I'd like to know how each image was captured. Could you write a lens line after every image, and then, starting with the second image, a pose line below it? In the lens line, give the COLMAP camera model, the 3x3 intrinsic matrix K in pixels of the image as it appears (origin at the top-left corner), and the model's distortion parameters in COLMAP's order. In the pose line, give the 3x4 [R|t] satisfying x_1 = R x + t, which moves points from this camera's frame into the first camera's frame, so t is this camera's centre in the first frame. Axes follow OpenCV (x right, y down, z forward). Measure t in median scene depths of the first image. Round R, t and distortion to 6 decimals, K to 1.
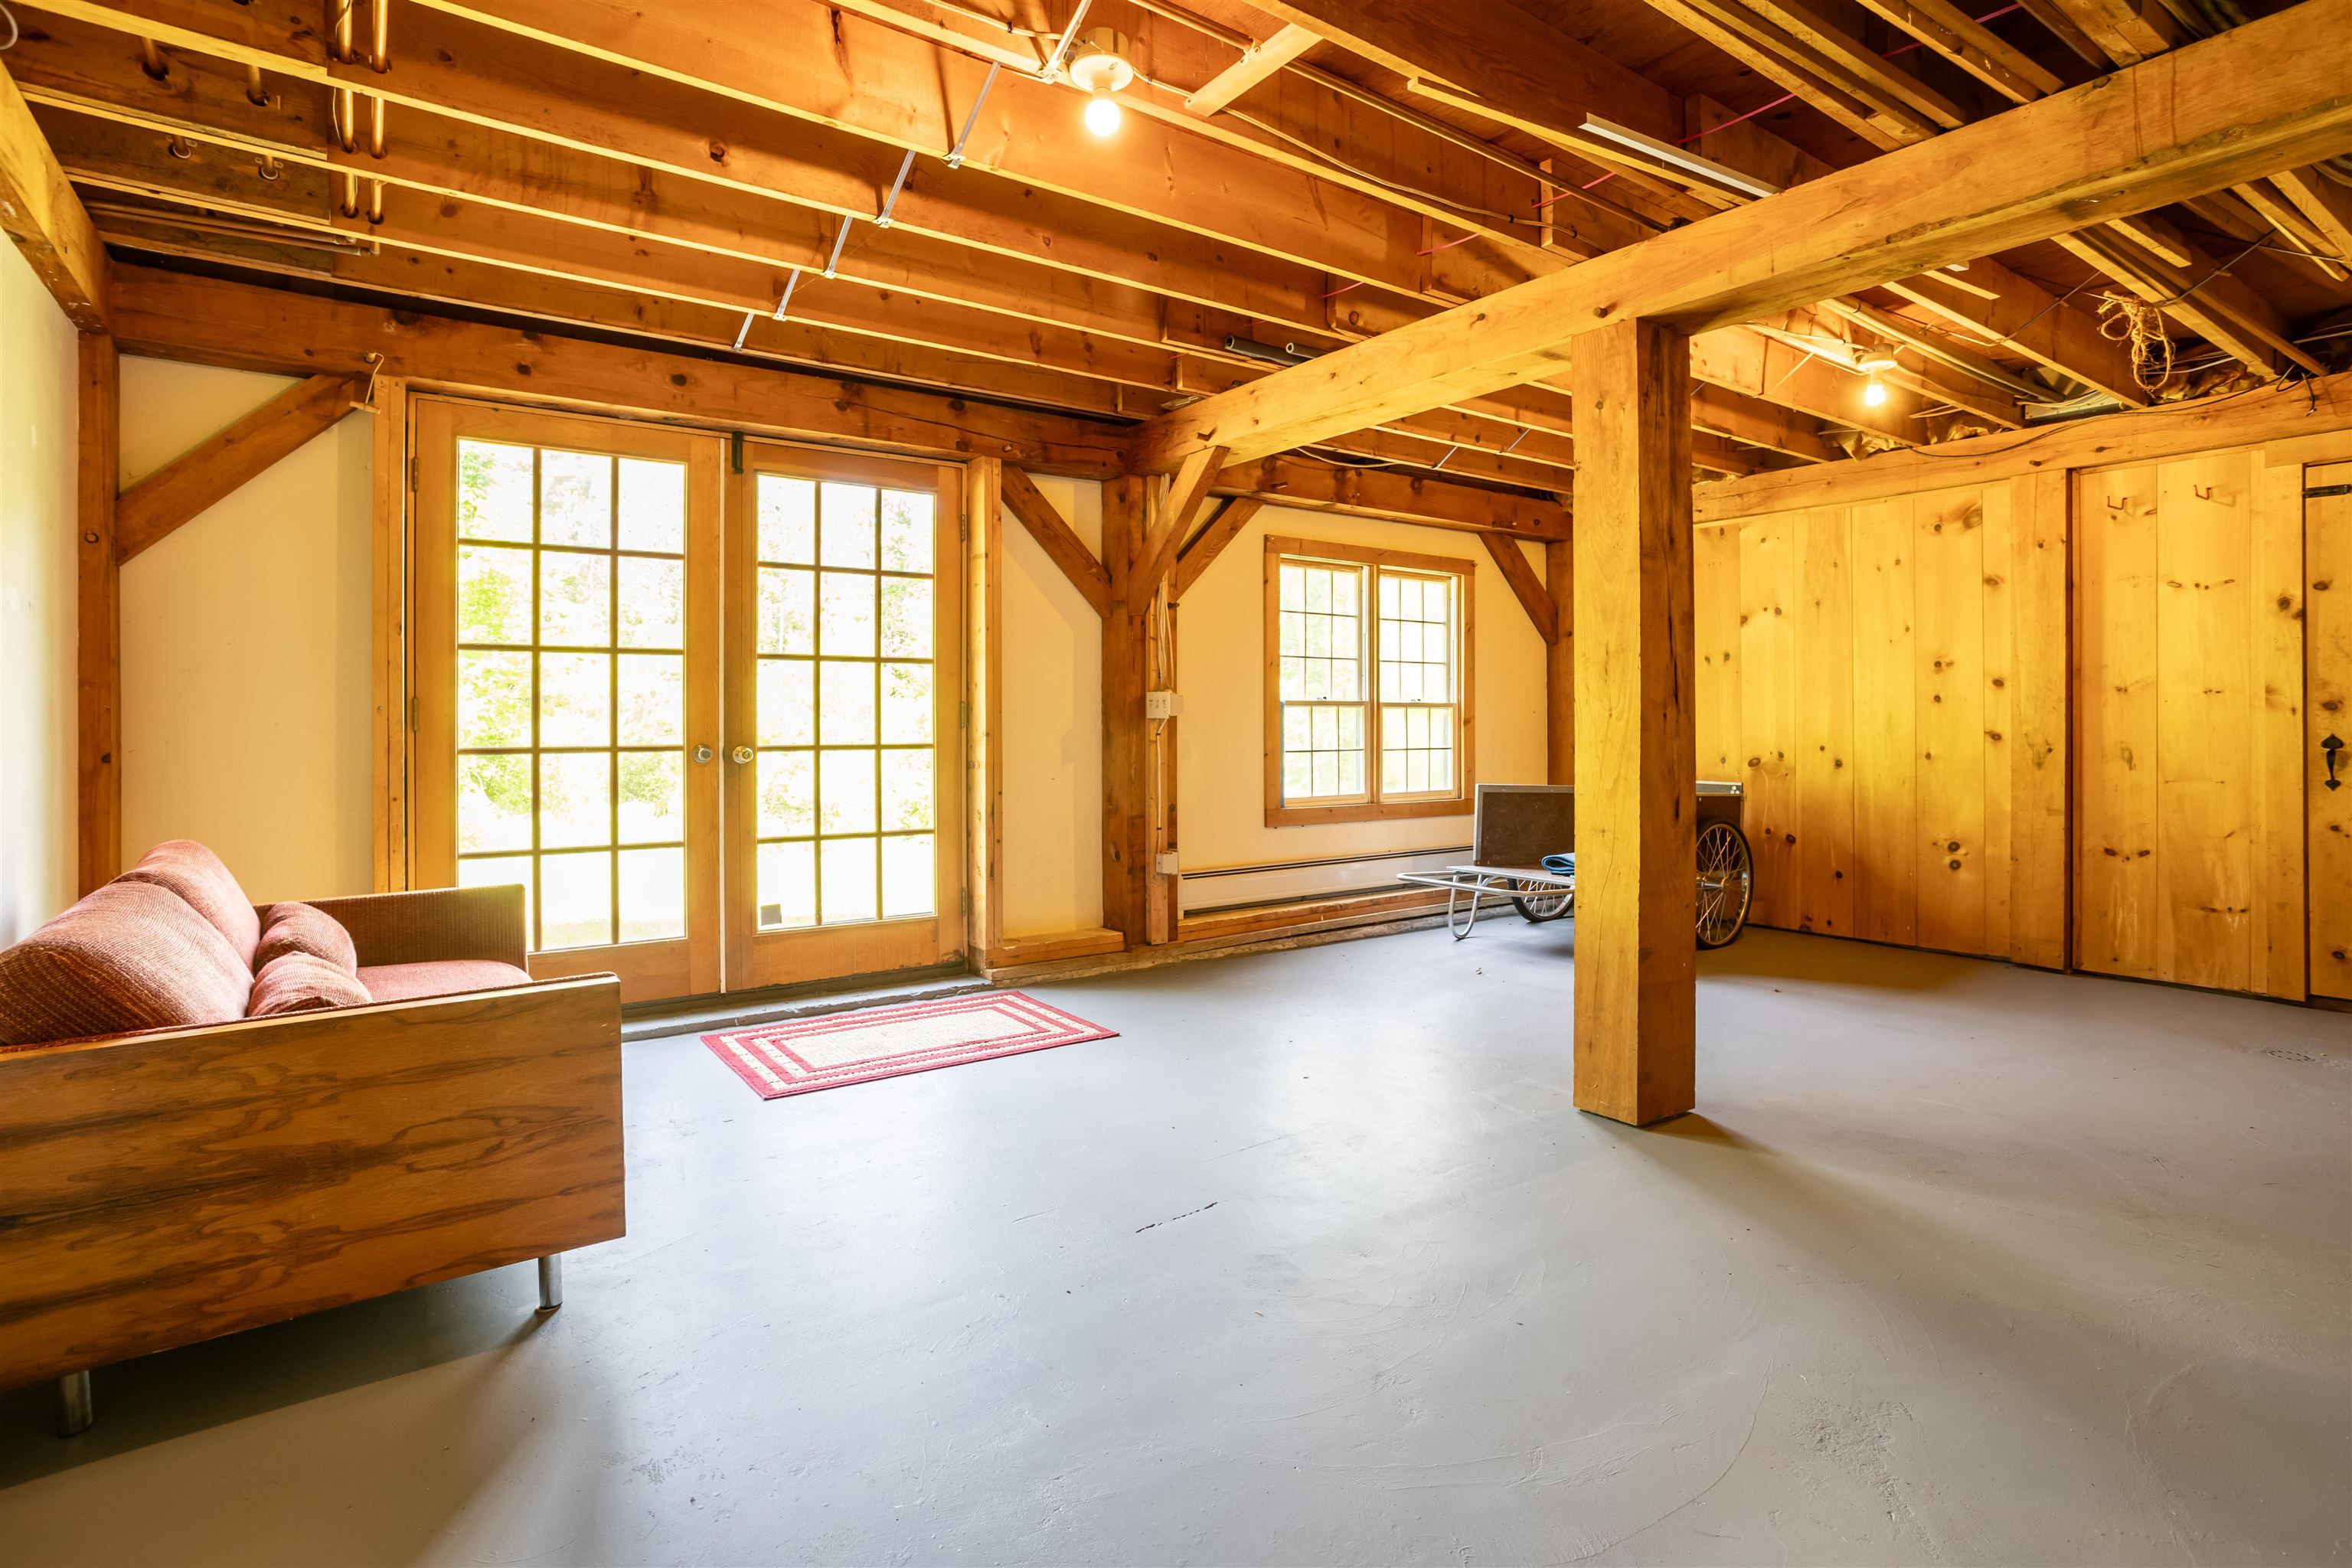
lens RADIAL K [[1183.1, 0, 1169.9], [0, 1183.1, 720.3], [0, 0, 1]] dist [0.000038, 0.000096]
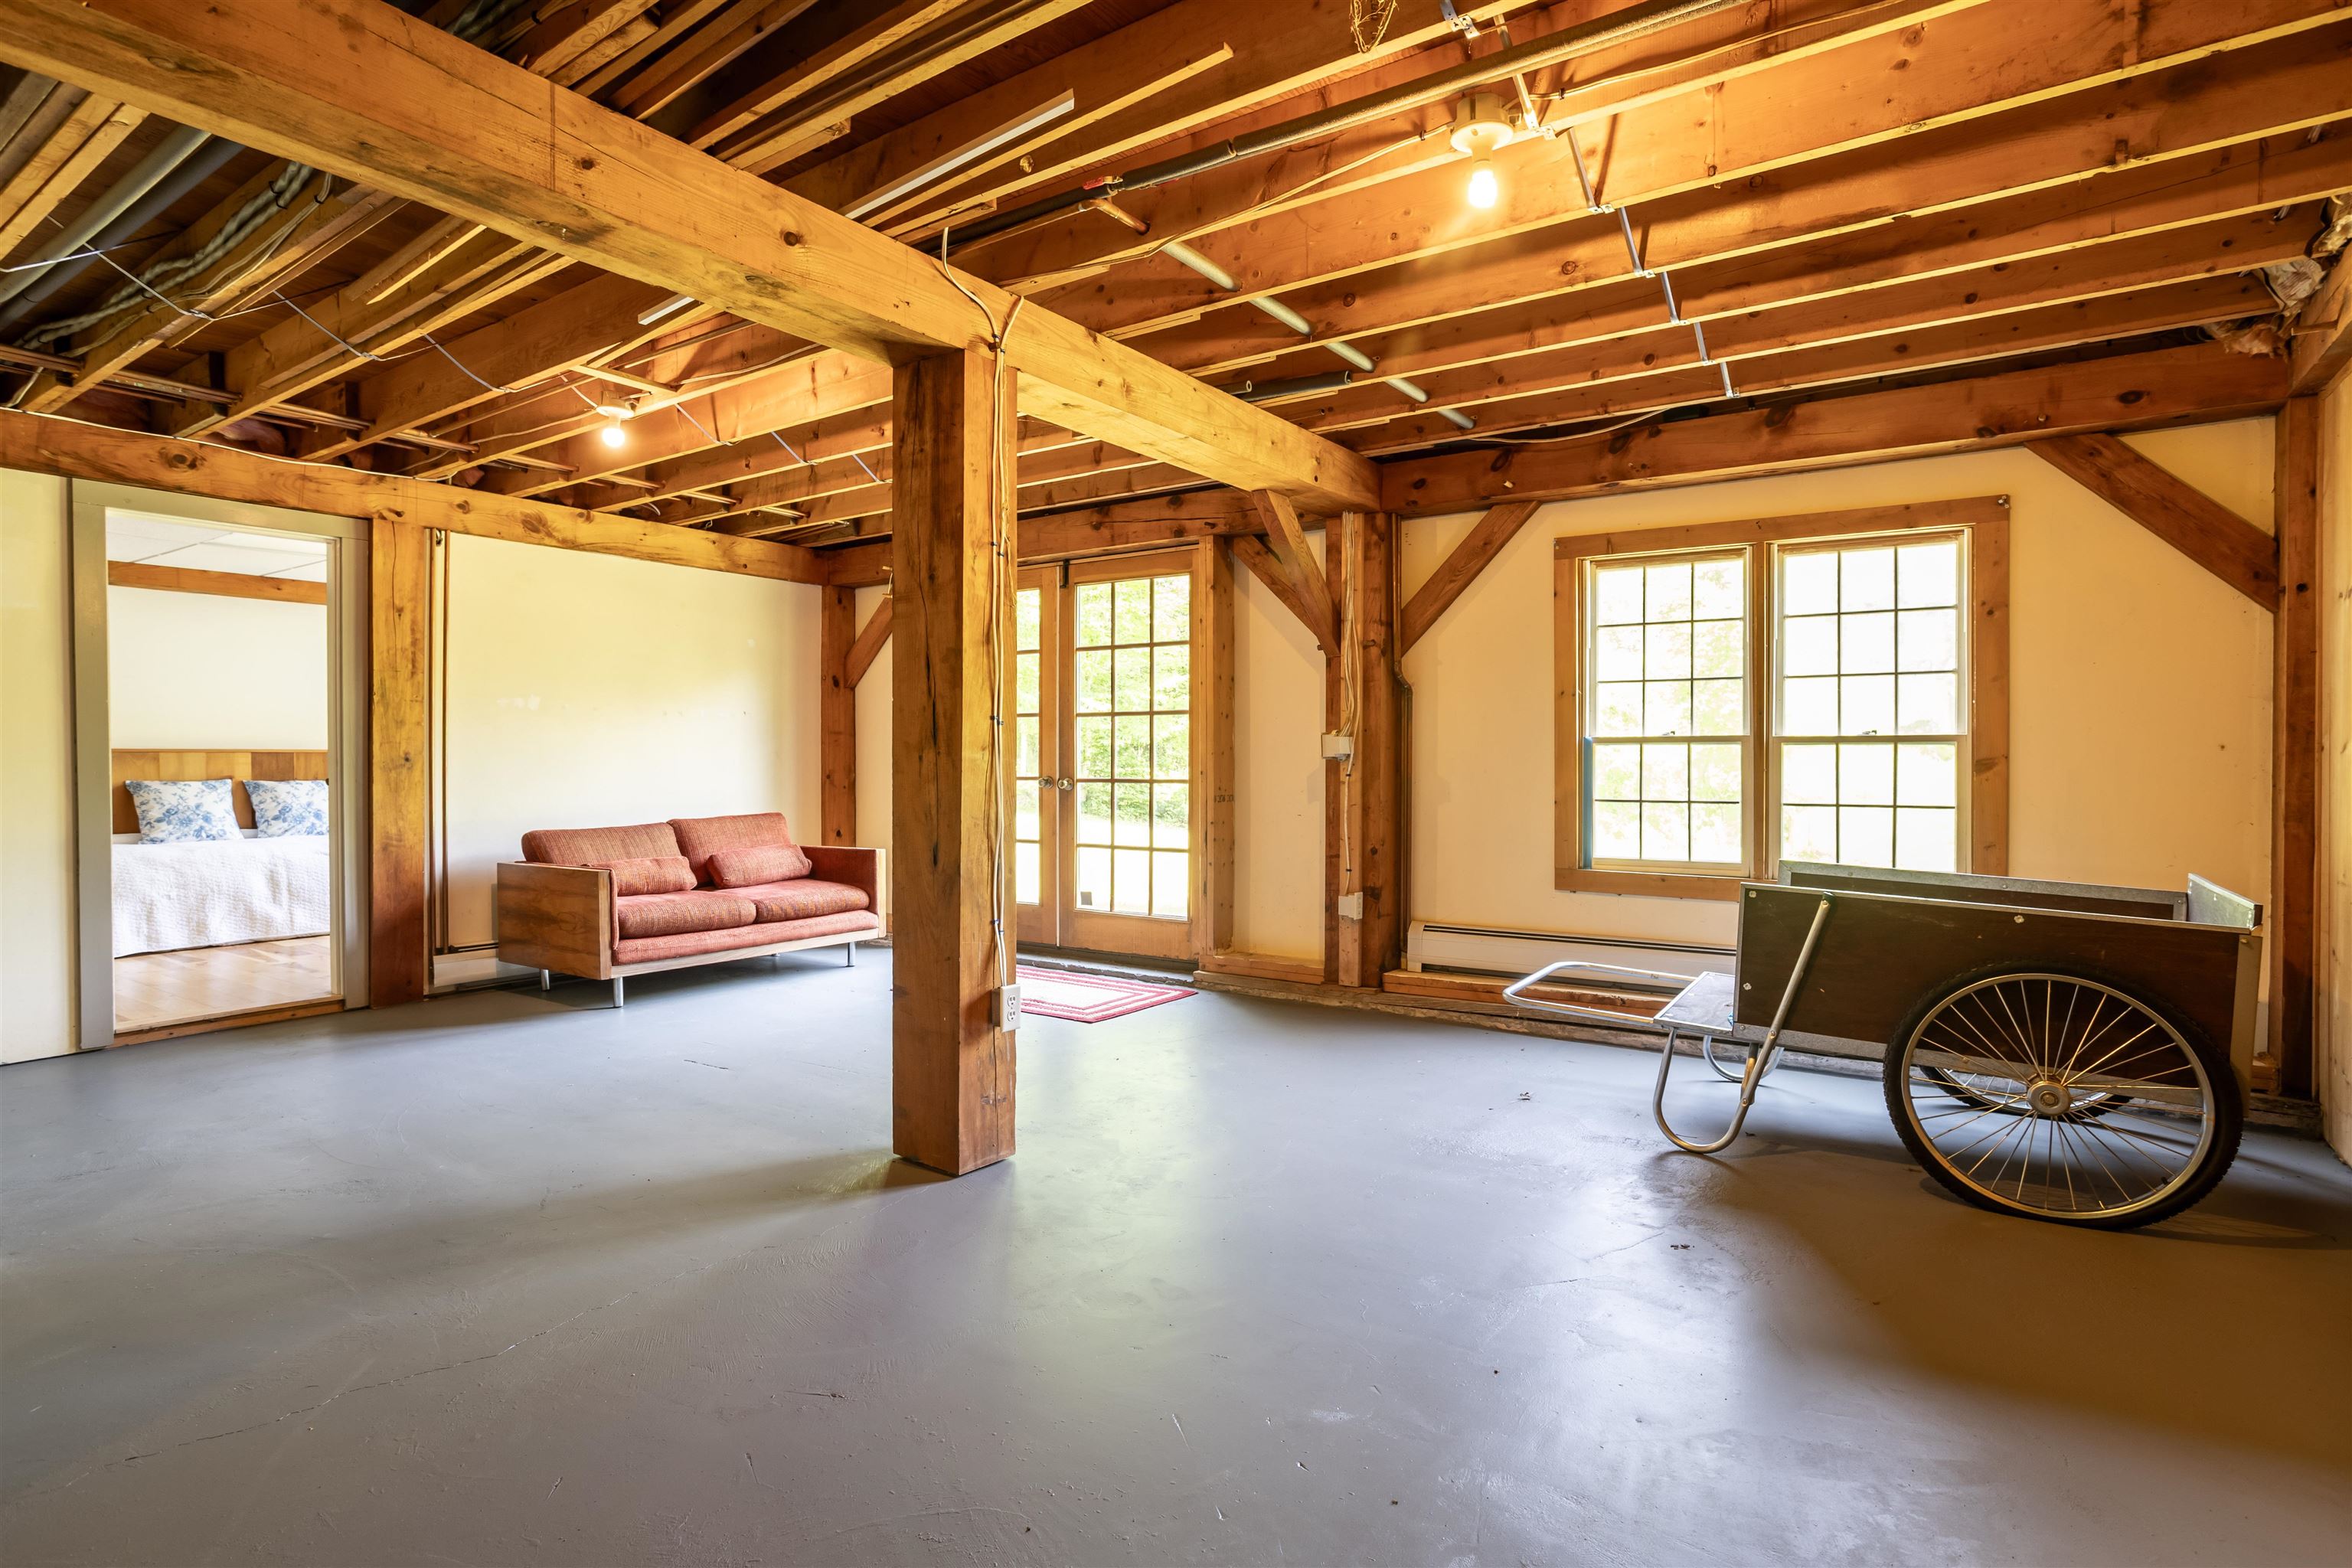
lens RADIAL K [[1162.1, 0, 1176.0], [0, 1162.1, 784.0], [0, 0, 1]] dist [-0.000639, 0.000129]
pose [[0.368486, 0.020911, -0.929398, 0.815592], [-0.000528, 0.999752, 0.022284, -0.002314], [0.929633, -0.007721, 0.368405, 0.490371]]
